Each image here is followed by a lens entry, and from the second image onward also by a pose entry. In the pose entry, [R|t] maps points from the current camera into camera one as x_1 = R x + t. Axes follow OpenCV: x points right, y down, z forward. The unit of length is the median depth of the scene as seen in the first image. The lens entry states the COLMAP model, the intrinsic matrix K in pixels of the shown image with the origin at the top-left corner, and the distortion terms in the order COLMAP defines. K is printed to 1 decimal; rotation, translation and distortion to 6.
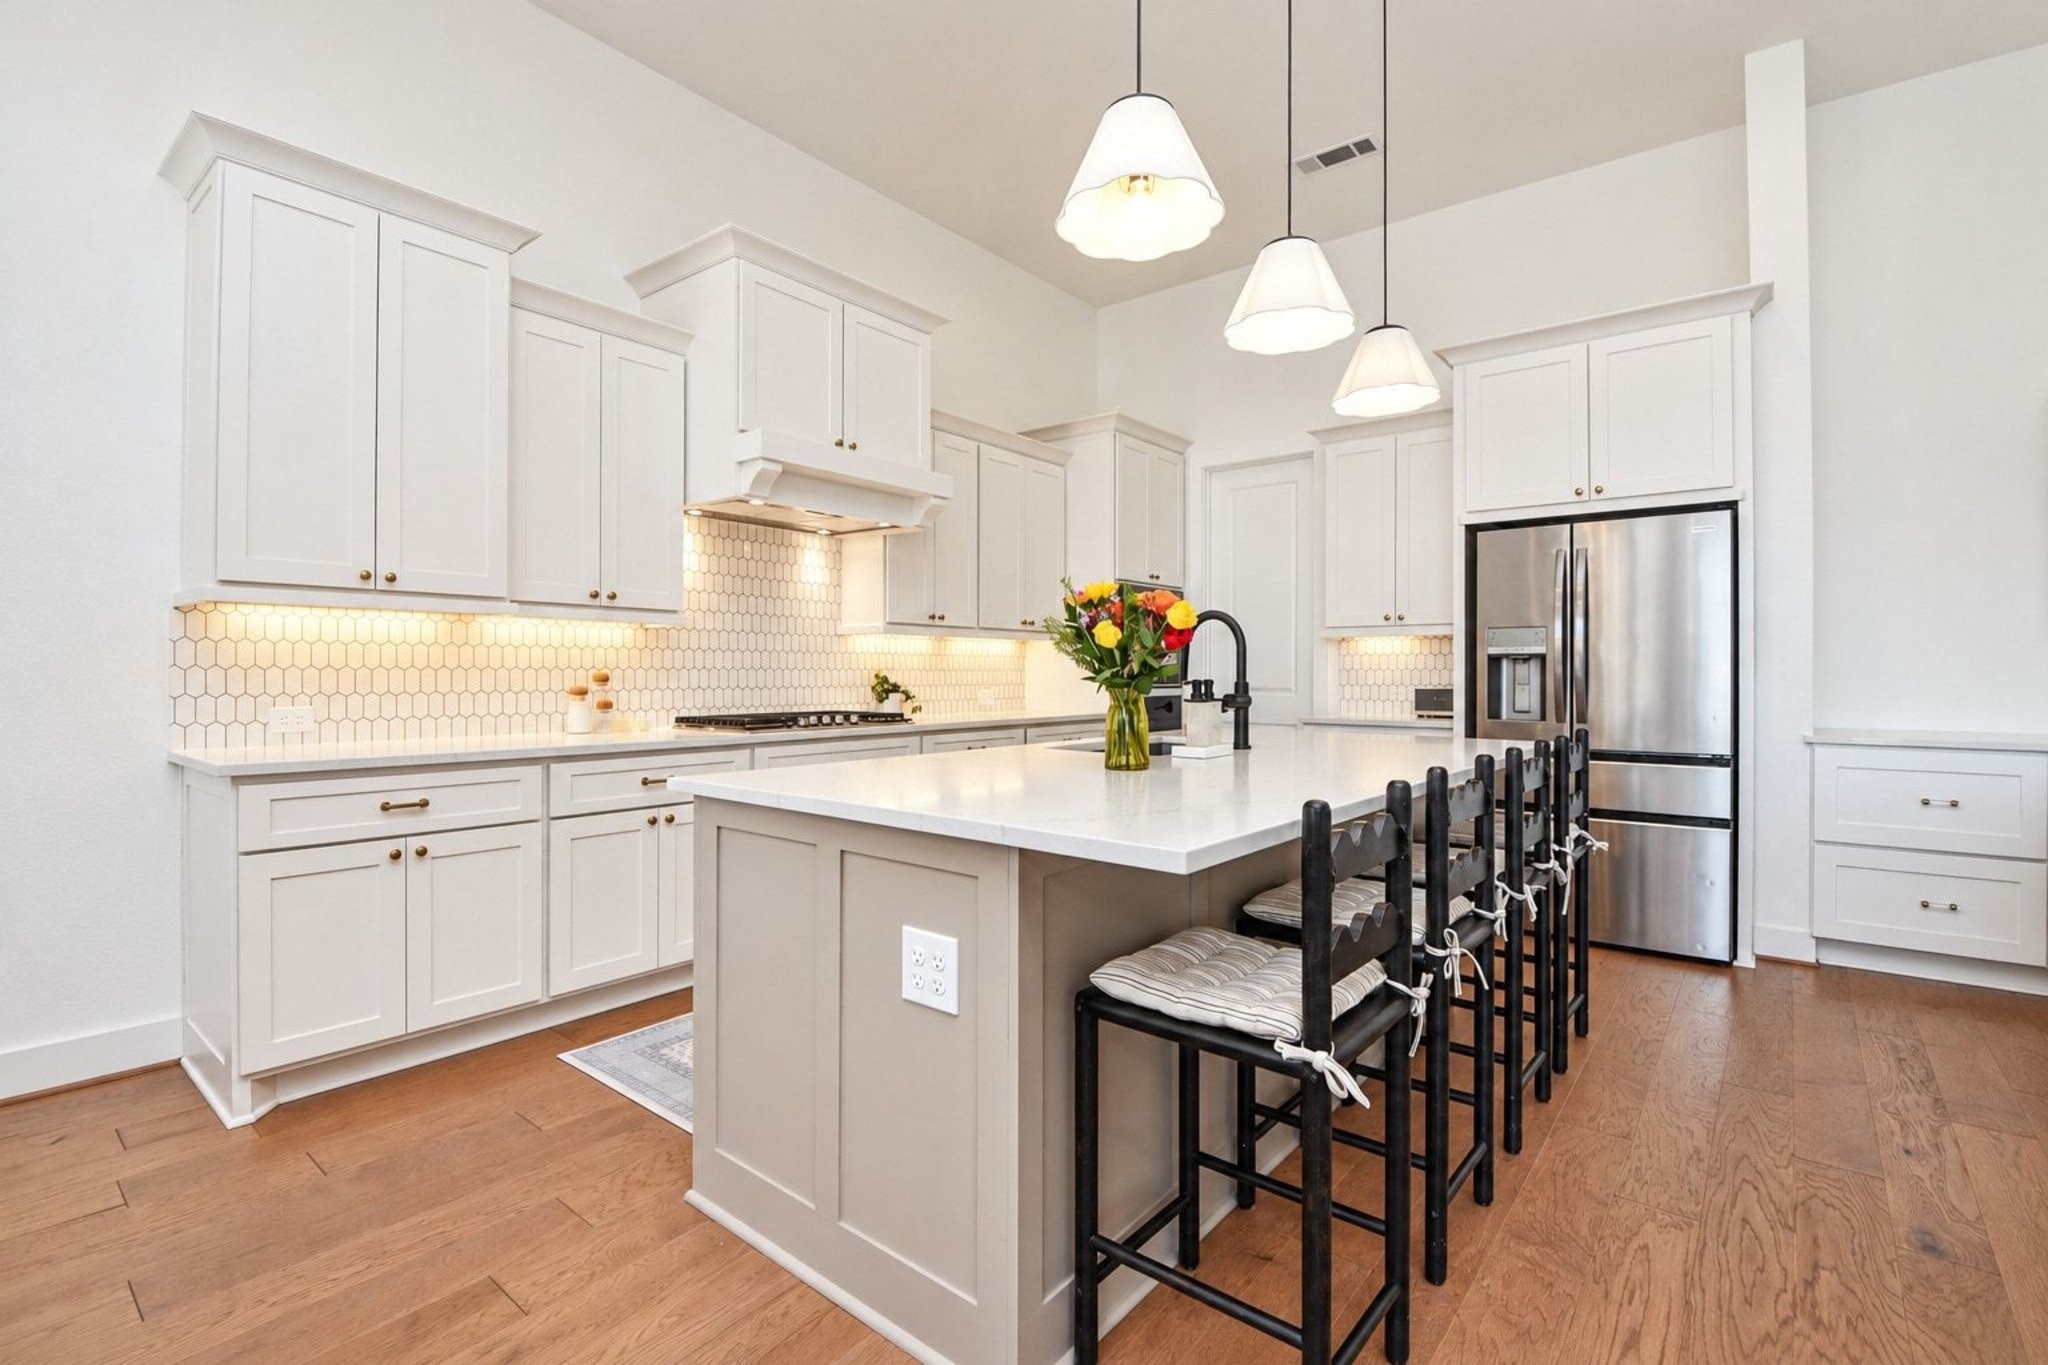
lens RADIAL K [[929.0, 0, 963.5], [0, 929.0, 675.6], [0, 0, 1]] dist [-0.011131, 0.000211]
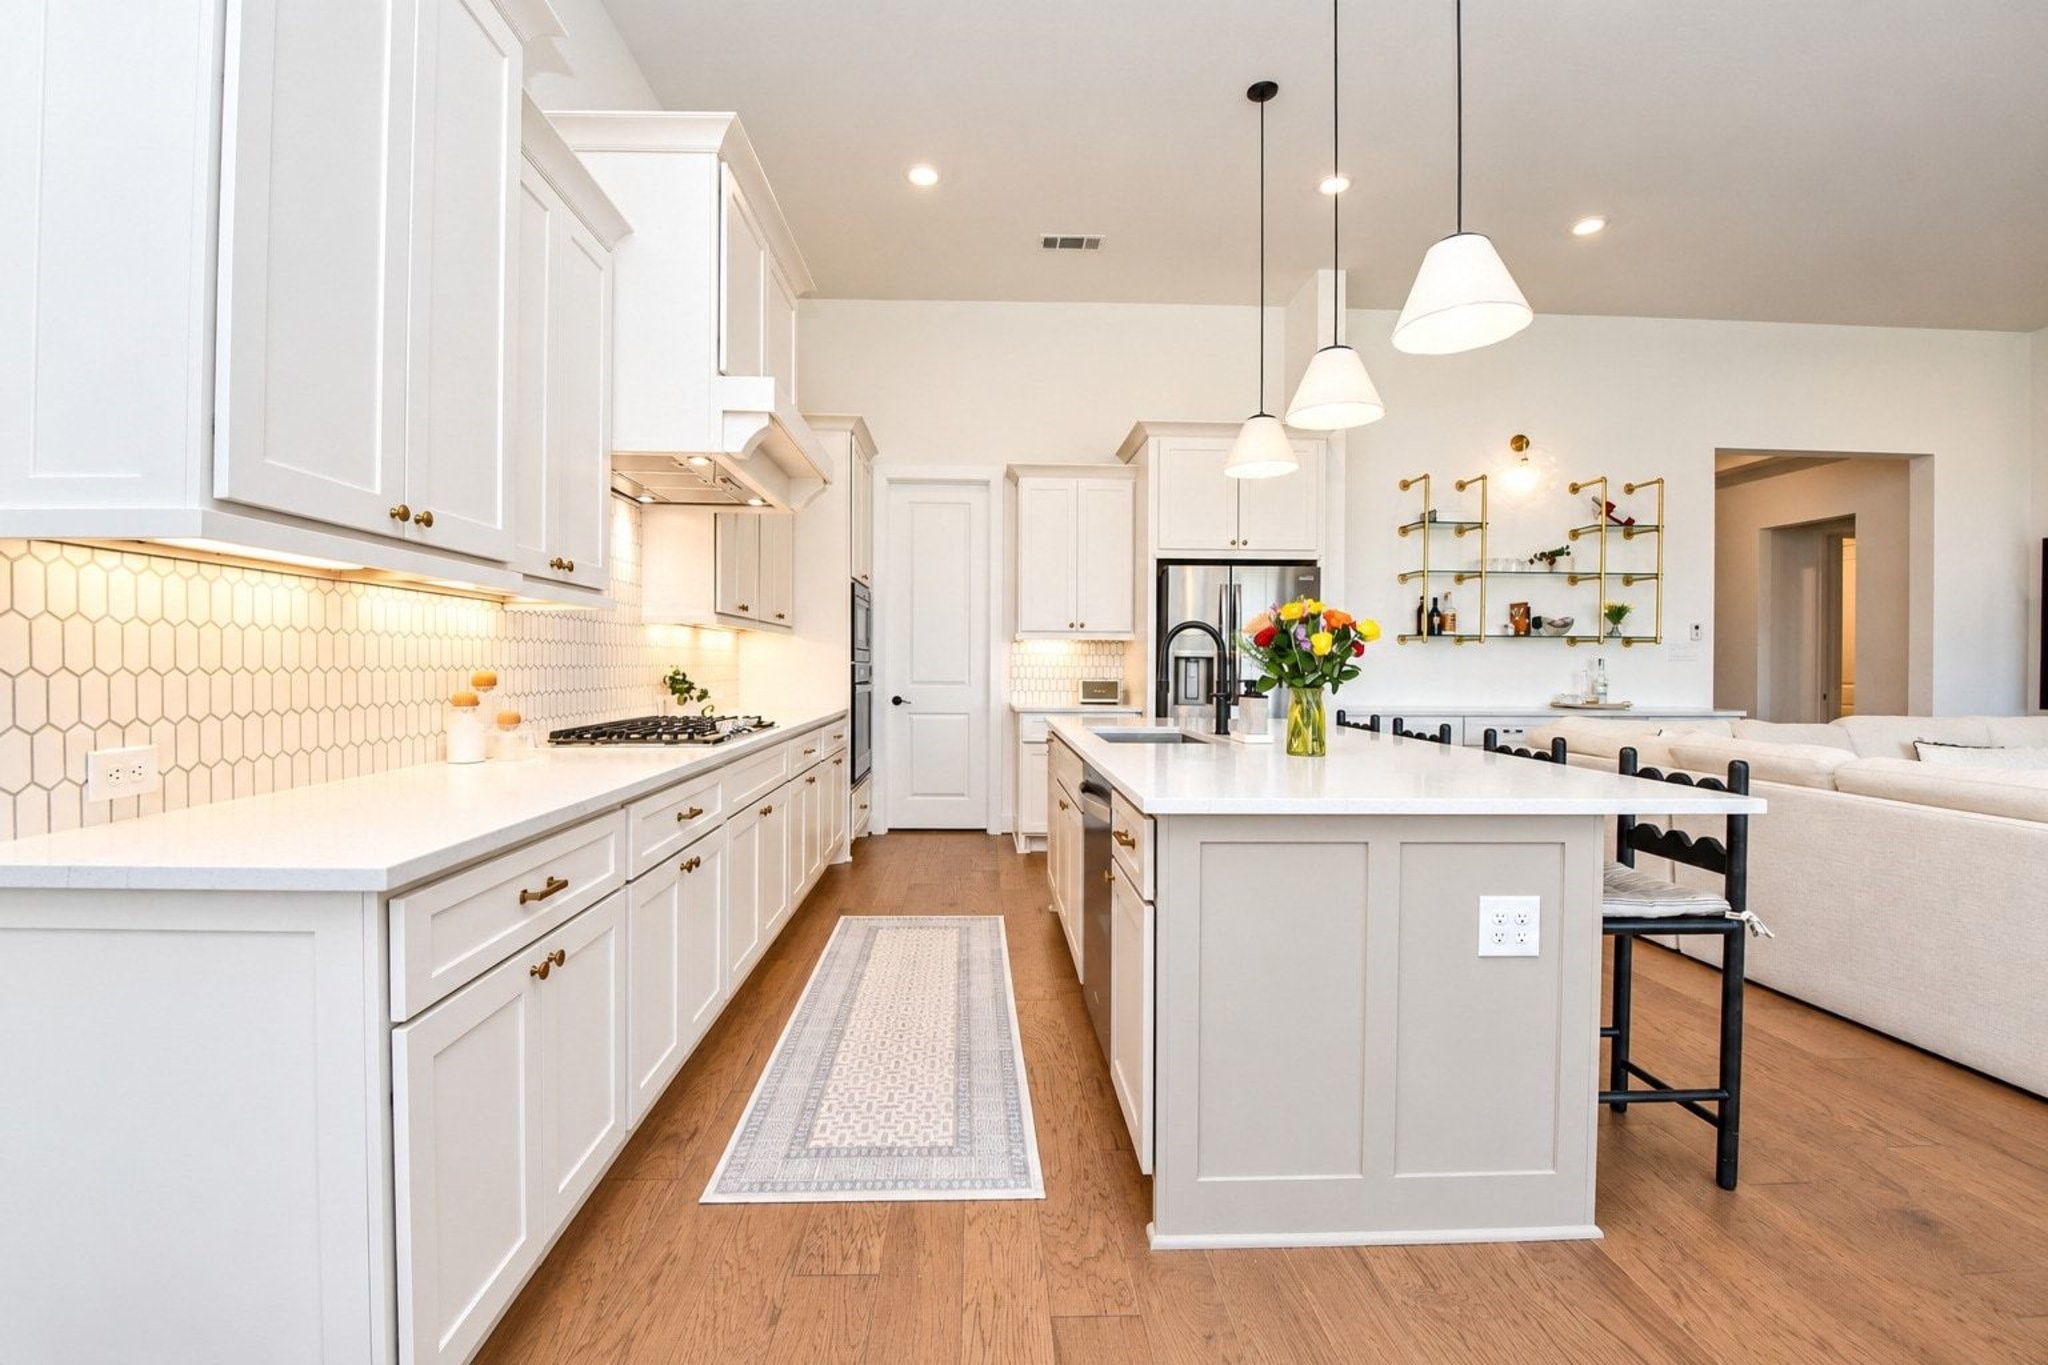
lens RADIAL K [[871.2, 0, 1016.9], [0, 871.2, 676.3], [0, 0, 1]] dist [0.005352, -0.000729]
pose [[0.741057, -0.005316, 0.671422, -0.493501], [-0.003913, 0.999917, 0.012236, -0.008970], [-0.671431, -0.011695, 0.740975, 0.226576]]
